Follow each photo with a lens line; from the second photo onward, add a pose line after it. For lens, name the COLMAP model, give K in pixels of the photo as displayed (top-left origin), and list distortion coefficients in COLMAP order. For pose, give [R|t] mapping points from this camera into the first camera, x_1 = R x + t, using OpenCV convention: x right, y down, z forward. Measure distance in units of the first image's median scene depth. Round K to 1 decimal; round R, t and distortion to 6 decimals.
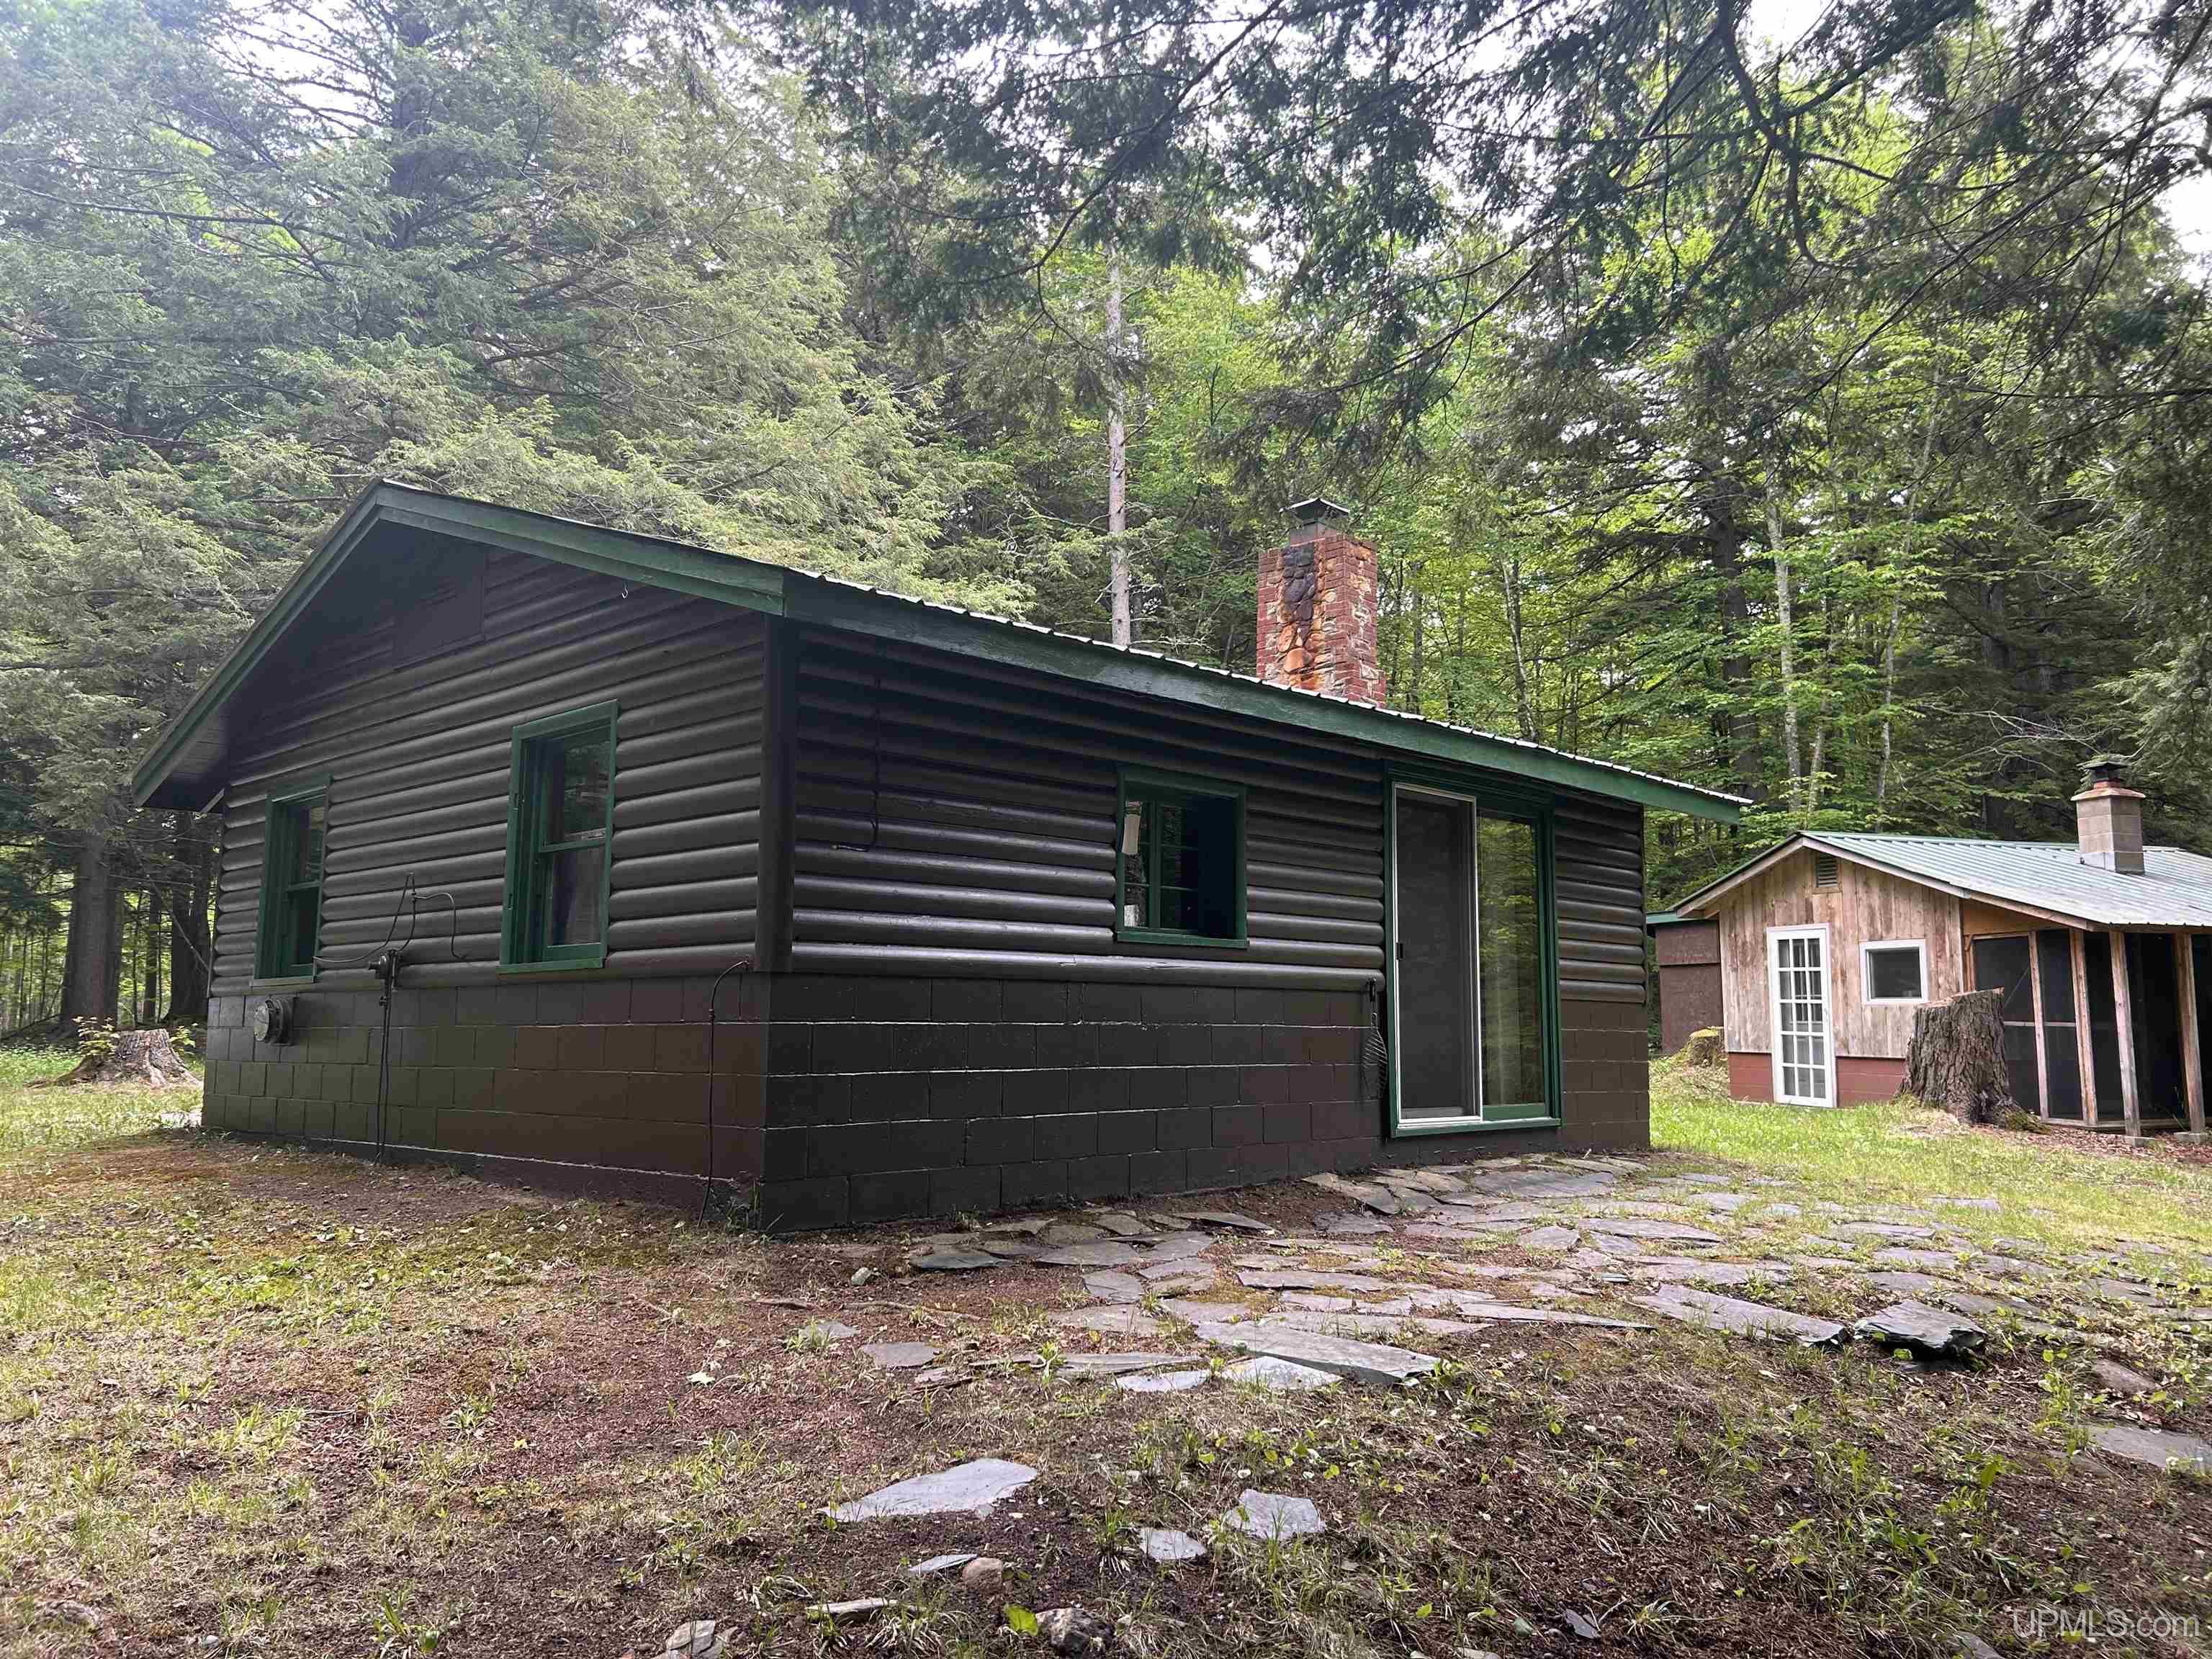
lens RADIAL K [[1690.8, 0, 1106.0], [0, 1690.8, 829.5], [0, 0, 1]] dist [0.005664, -0.002631]
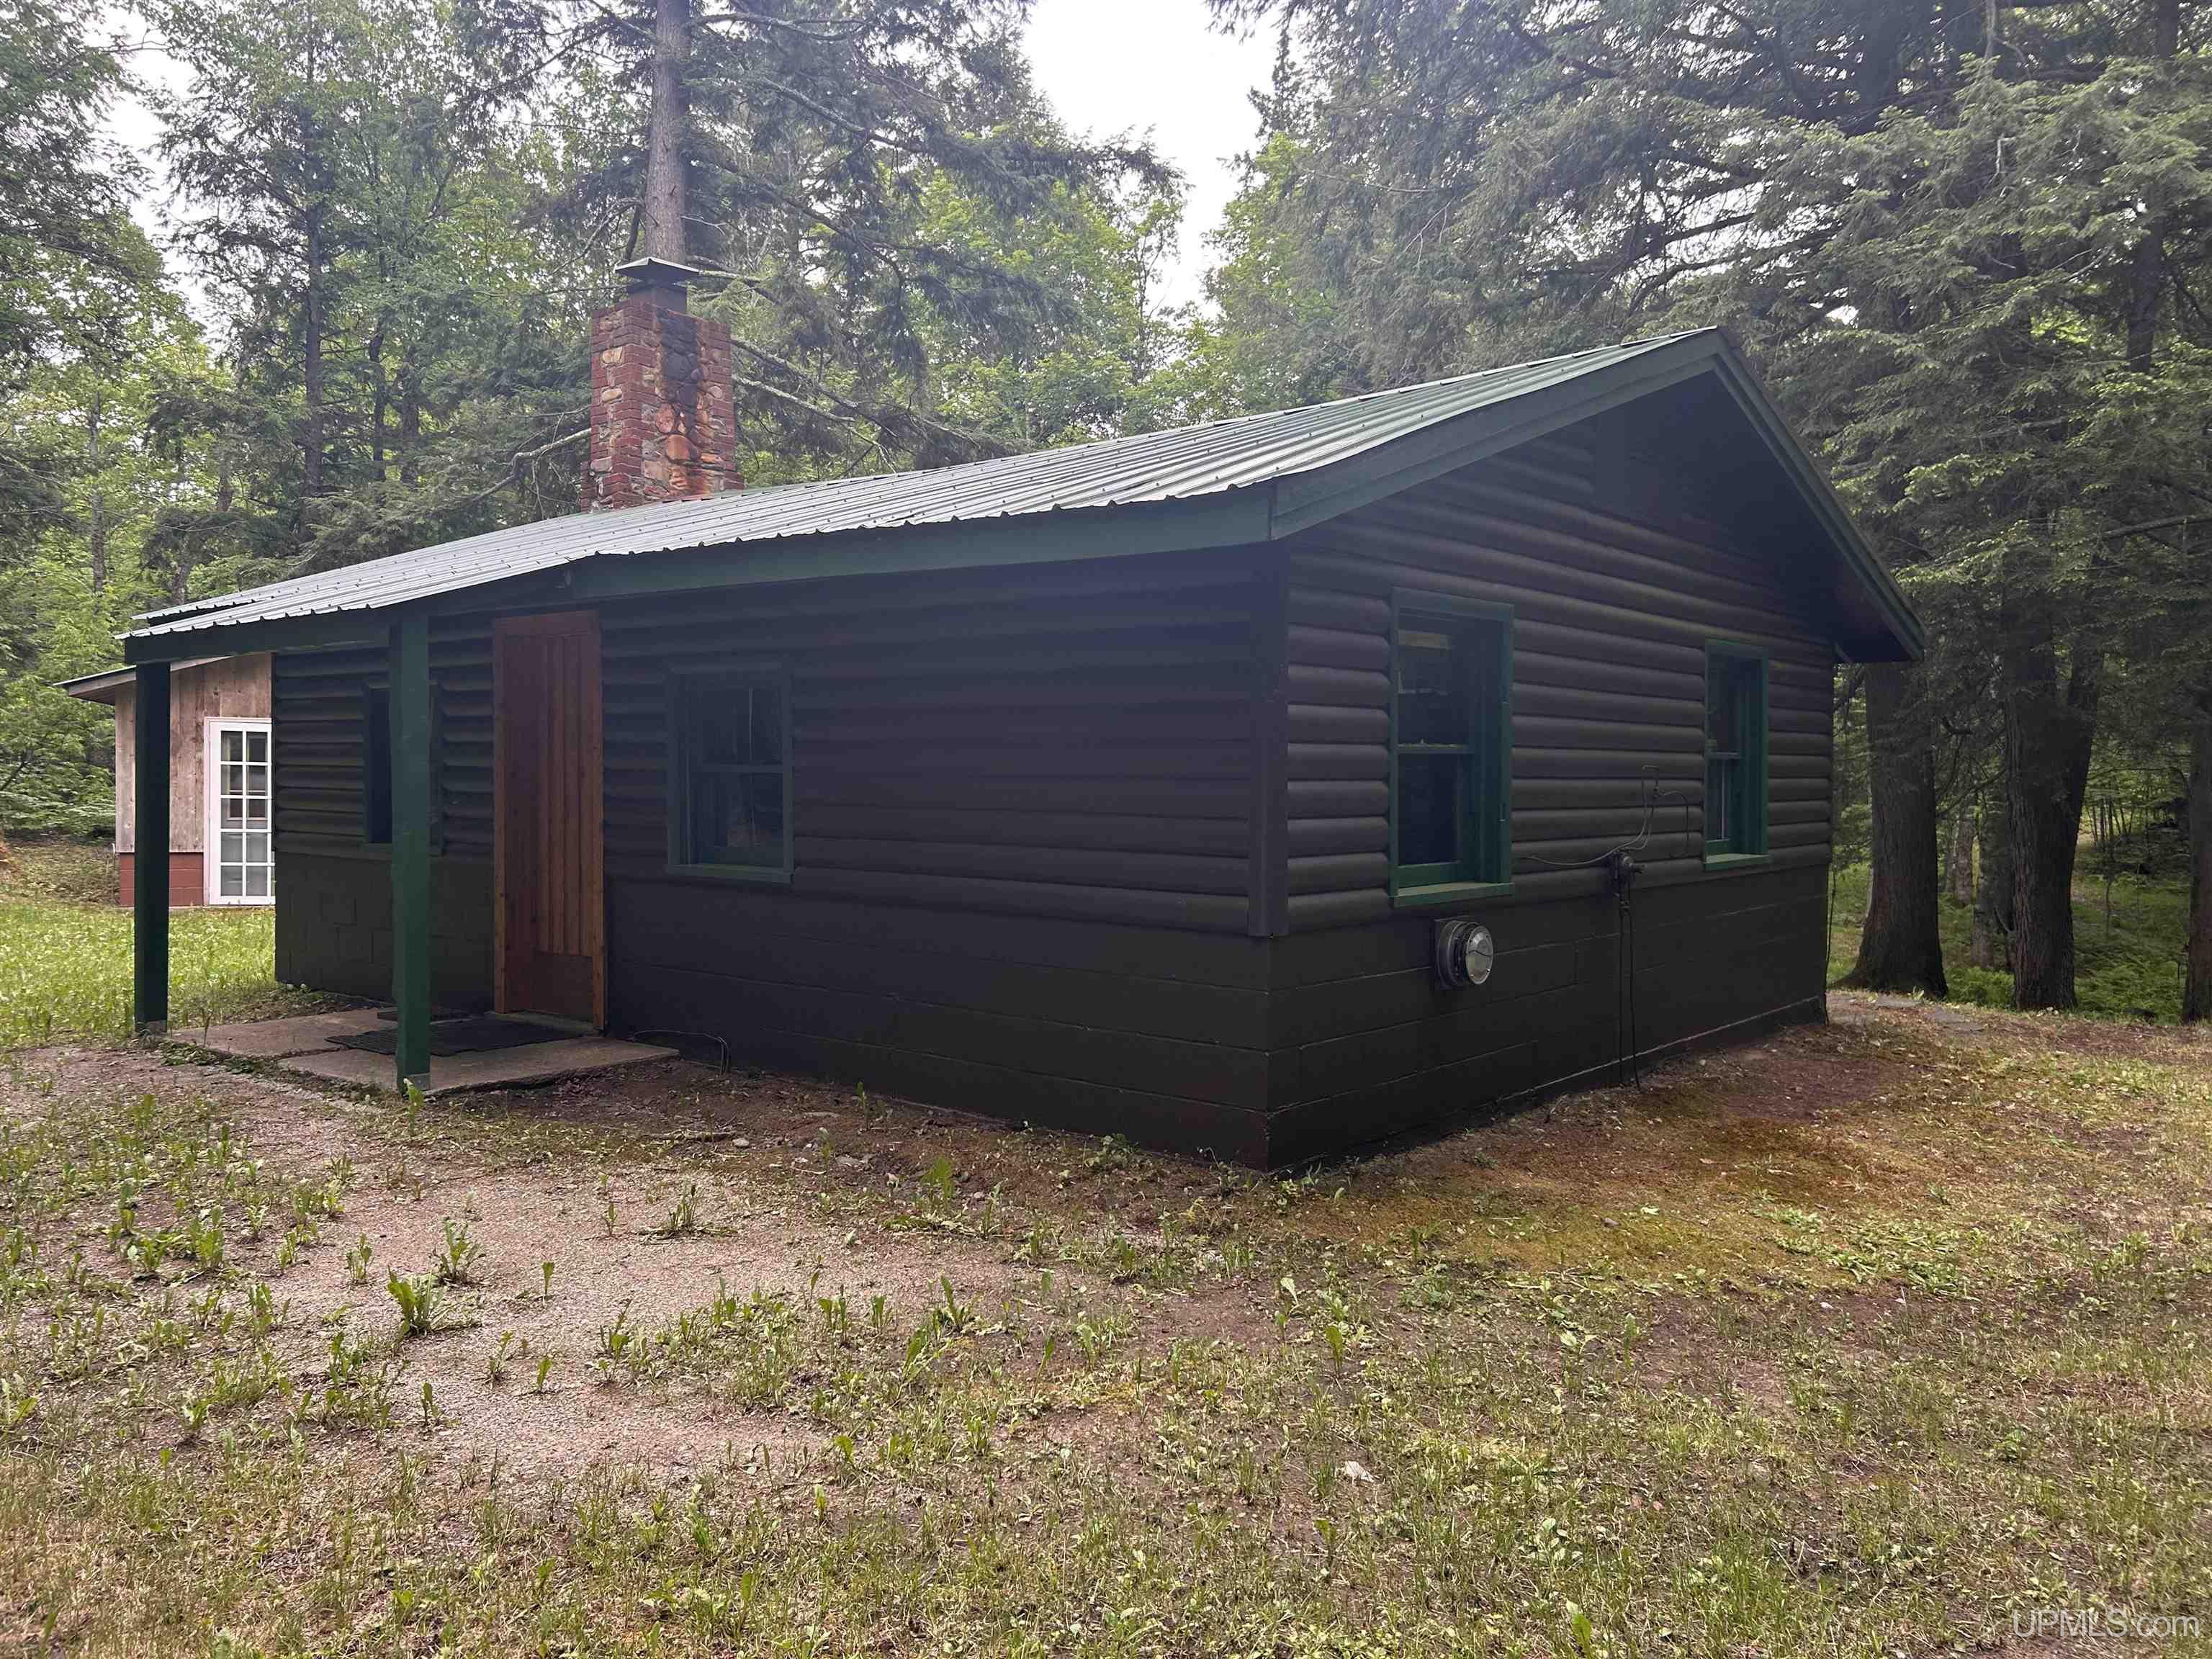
lens RADIAL K [[1690.8, 0, 1106.0], [0, 1690.8, 829.5], [0, 0, 1]] dist [0.005664, -0.002631]
pose [[-0.066125, -0.034986, 0.997198, -0.782907], [-0.130564, 0.991096, 0.026114, 0.043815], [-0.989232, -0.128471, -0.070104, 0.814702]]
